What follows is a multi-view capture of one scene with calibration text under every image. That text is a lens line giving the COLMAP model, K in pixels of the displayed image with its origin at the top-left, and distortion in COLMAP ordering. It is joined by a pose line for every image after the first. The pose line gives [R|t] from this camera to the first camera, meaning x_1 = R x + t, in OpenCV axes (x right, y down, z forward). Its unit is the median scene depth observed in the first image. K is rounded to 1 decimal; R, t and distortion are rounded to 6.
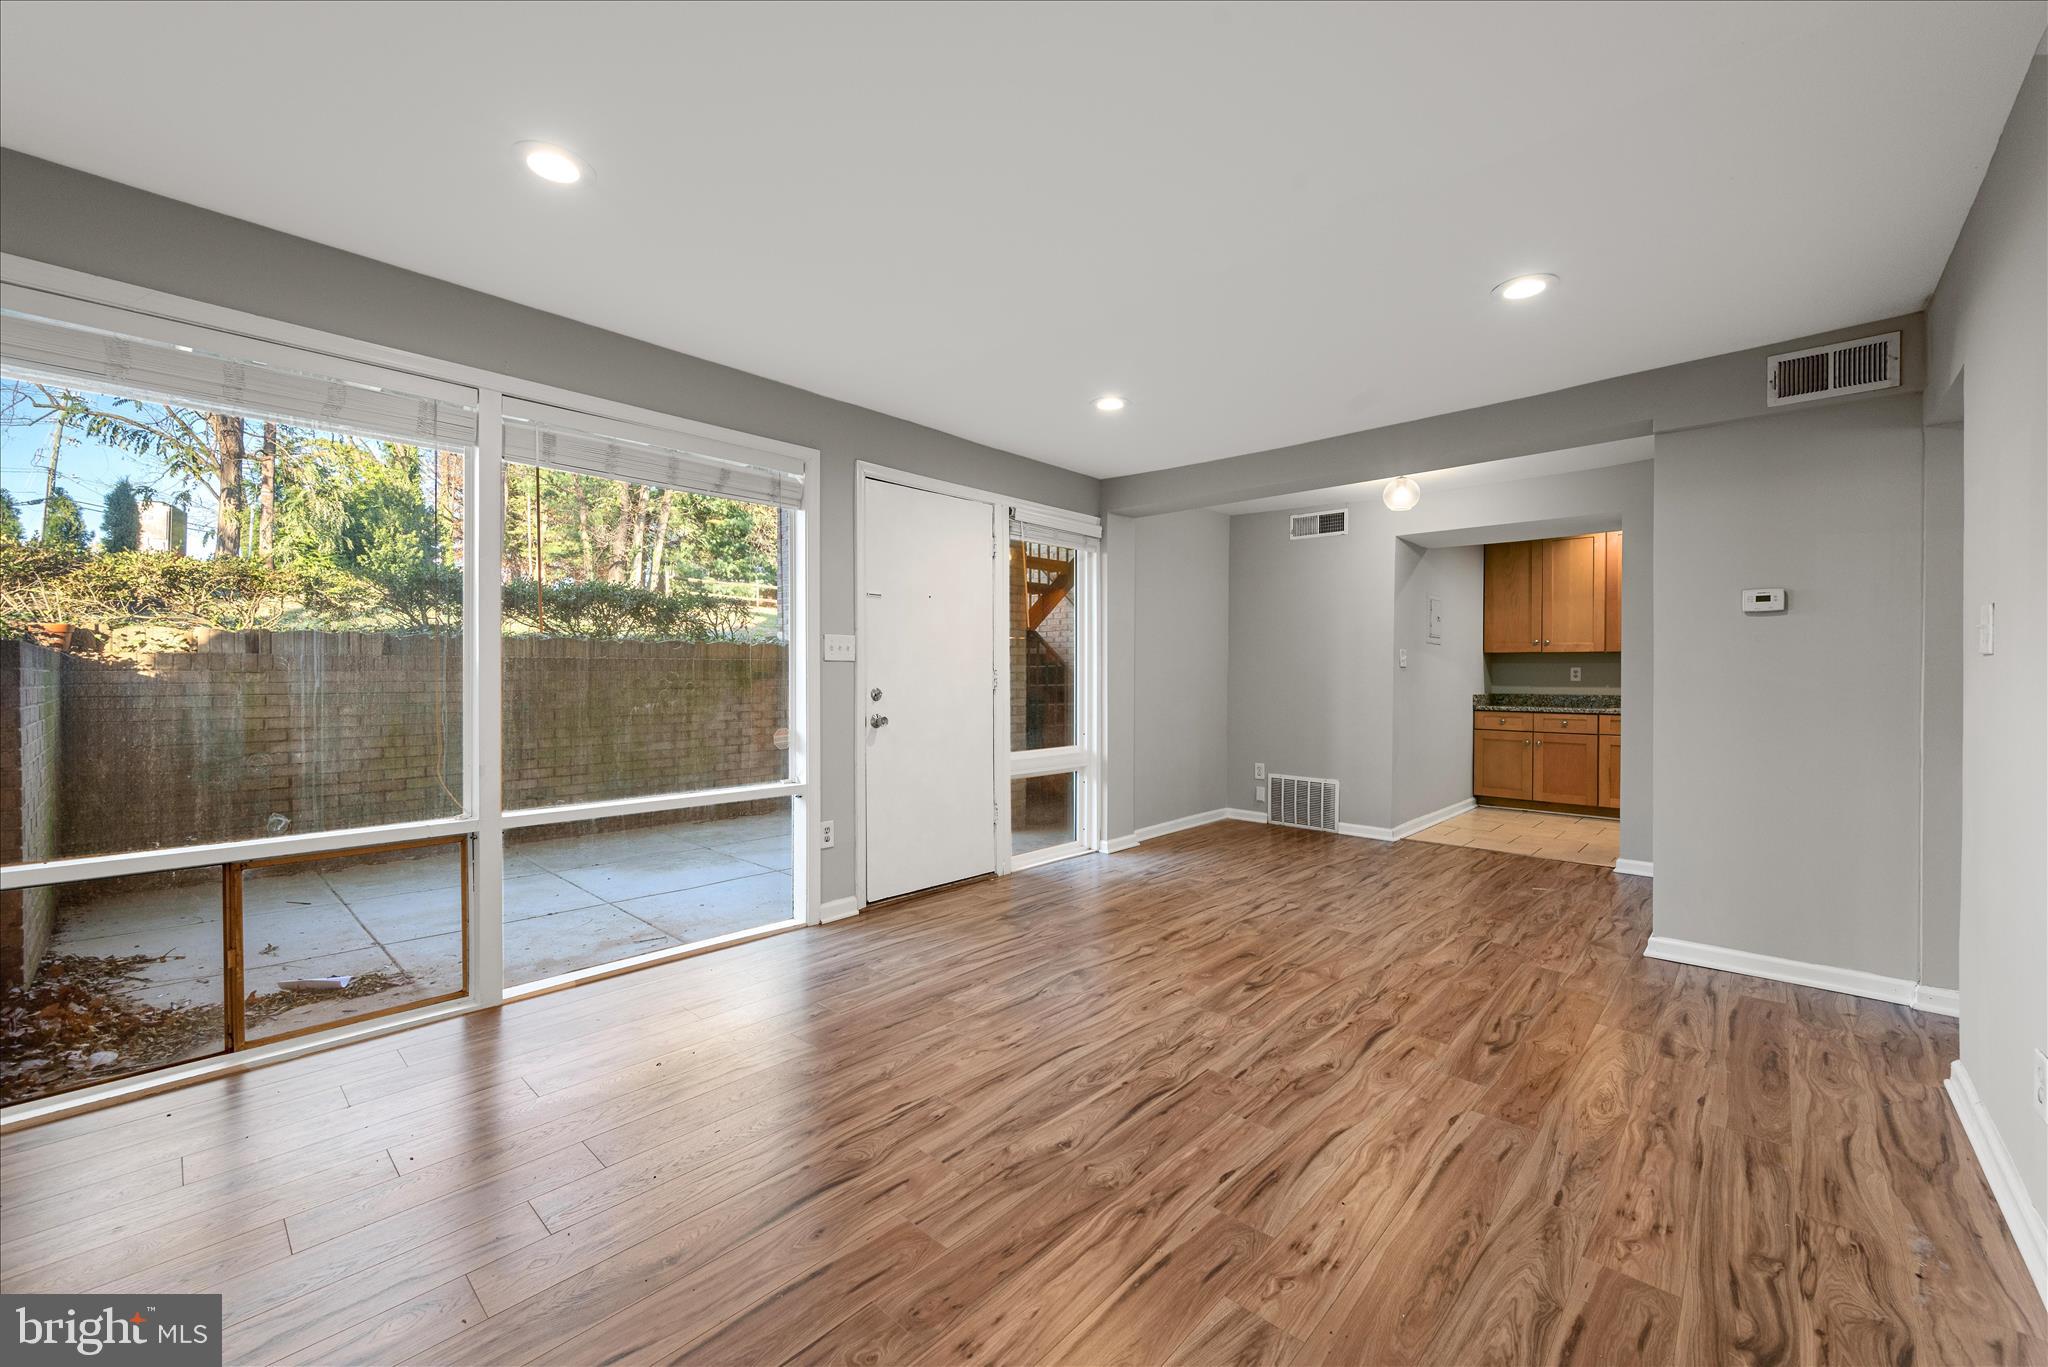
lens RADIAL K [[811.5, 0, 1025.0], [0, 811.5, 678.2], [0, 0, 1]] dist [0.000529, 0.000500]
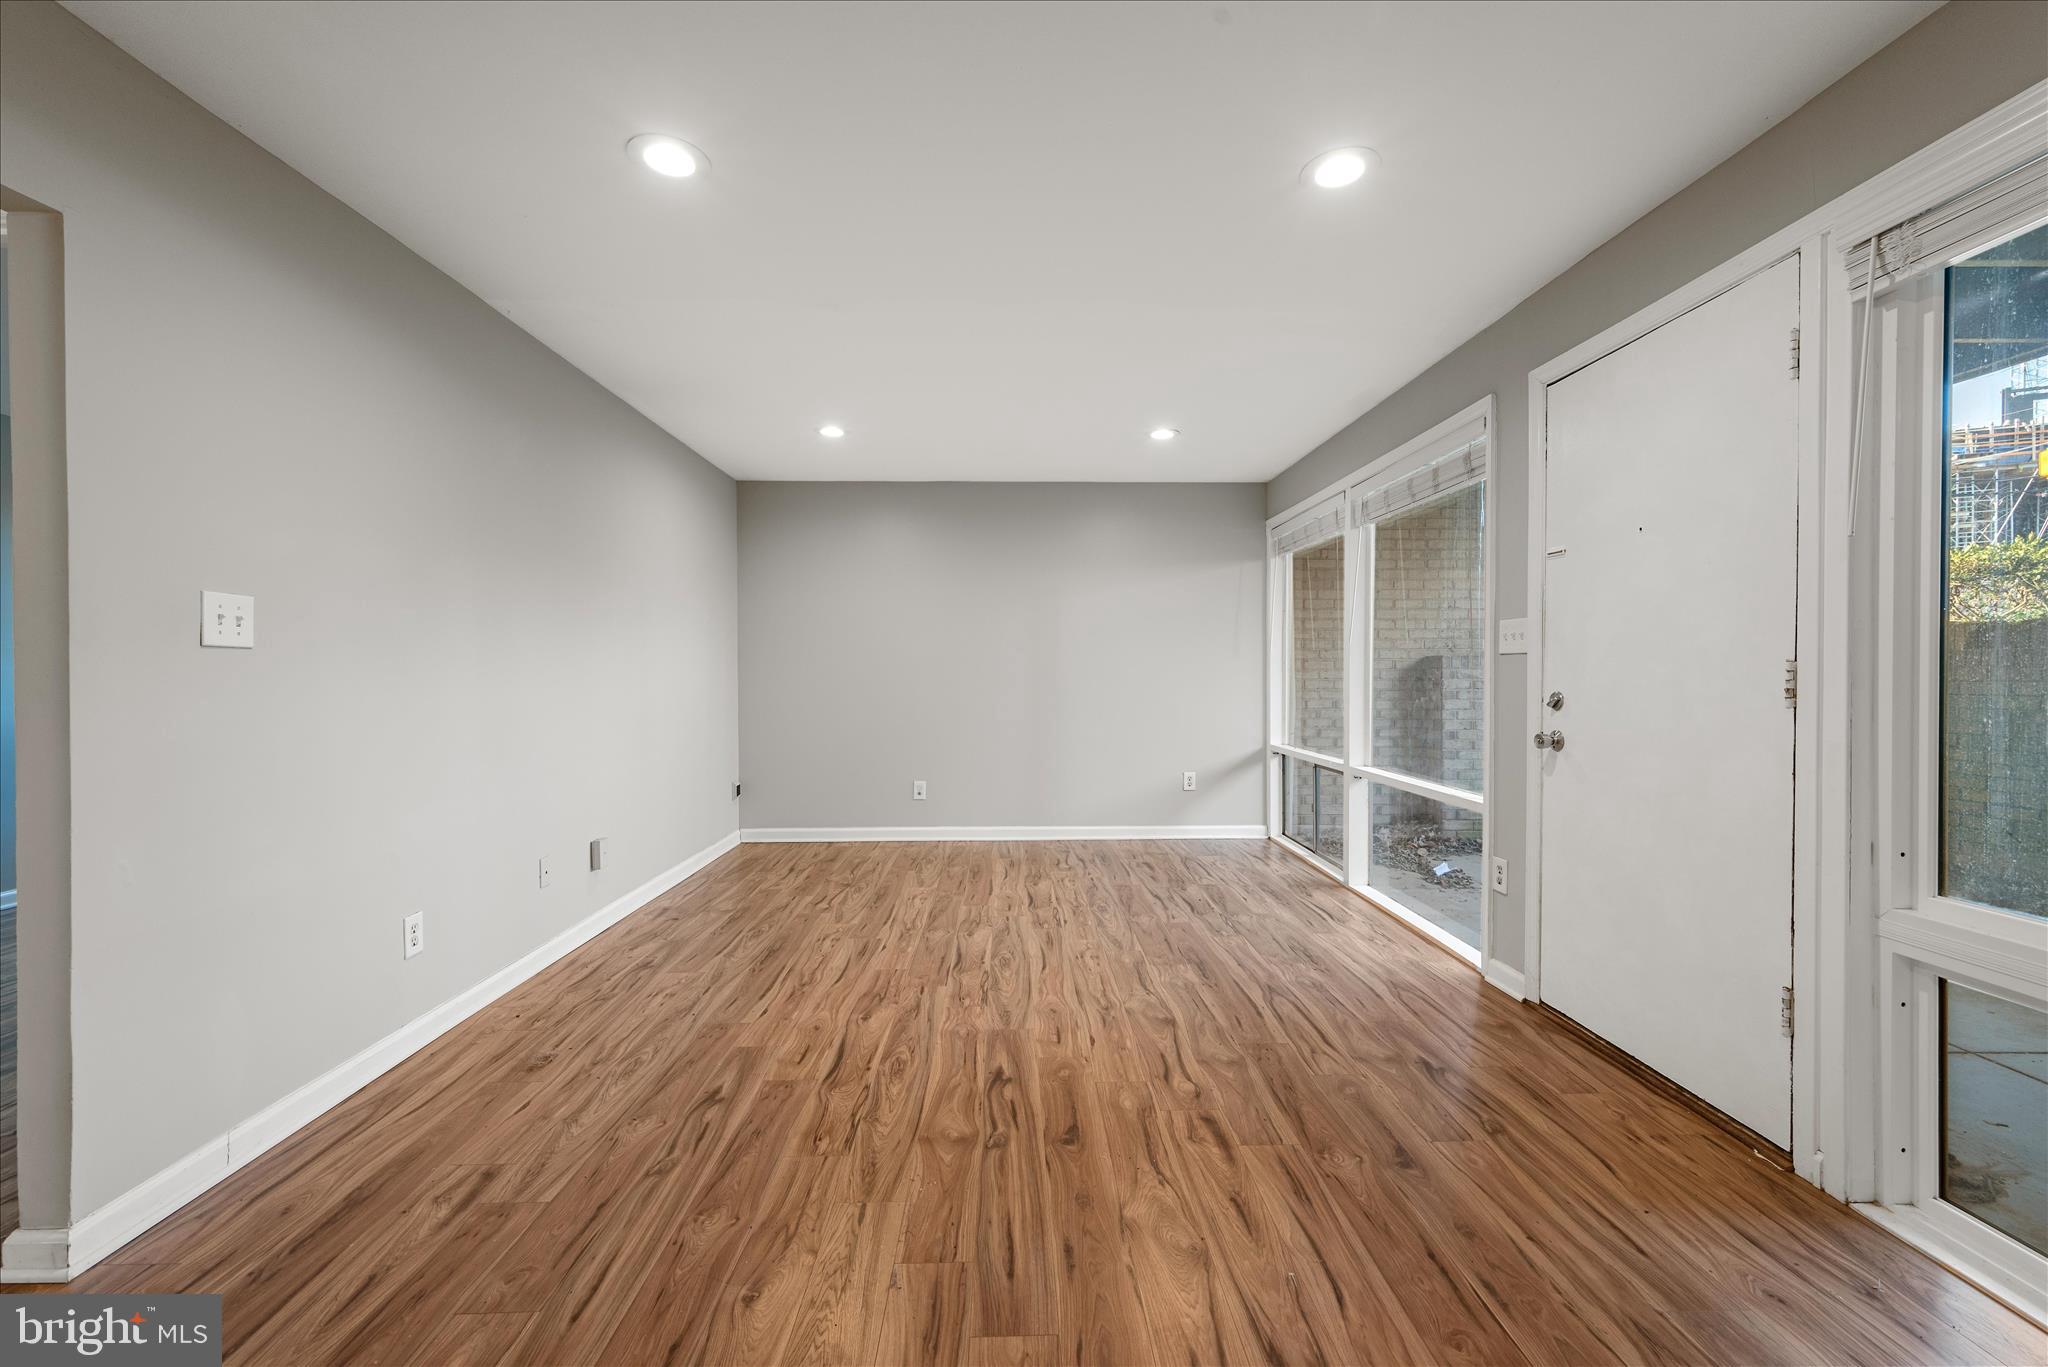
lens RADIAL K [[811.5, 0, 1021.0], [0, 811.5, 684.0], [0, 0, 1]] dist [0.000529, 0.000500]
pose [[-0.722567, 0.008709, -0.691246, 0.788330], [-0.003345, 0.999865, 0.016093, -0.003554], [0.691292, 0.013941, -0.722441, 1.553825]]
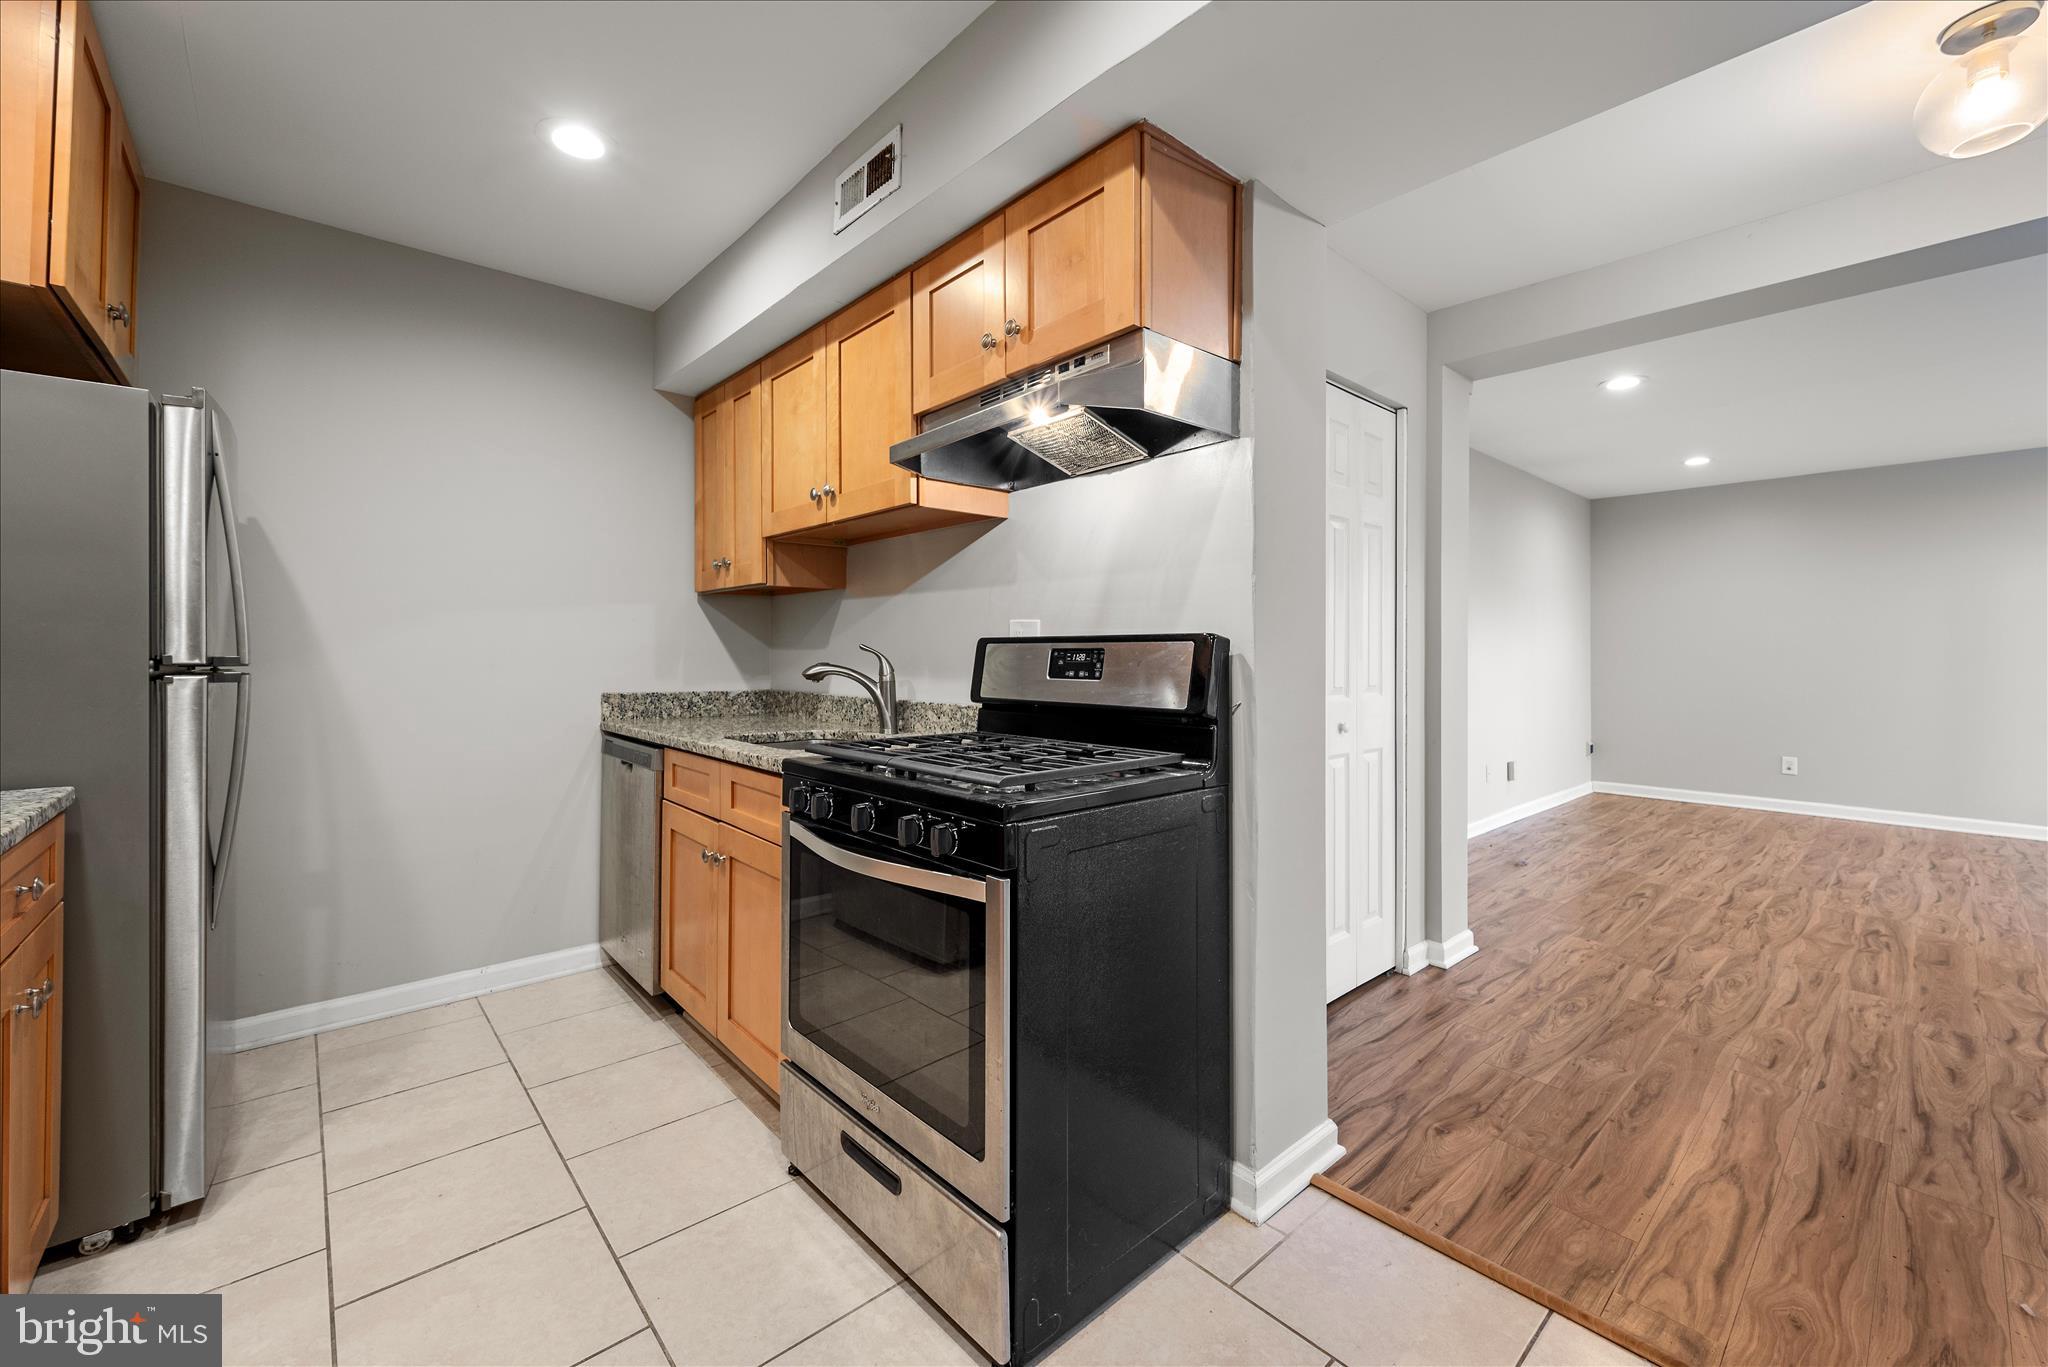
lens RADIAL K [[831.8, 0, 1026.7], [0, 831.8, 642.6], [0, 0, 1]] dist [-0.001387, 0.001021]
pose [[-0.995762, -0.008271, 0.091598, 1.333208], [-0.008883, 0.999941, -0.006276, -0.000002], [-0.091541, -0.007063, -0.995776, 2.233893]]
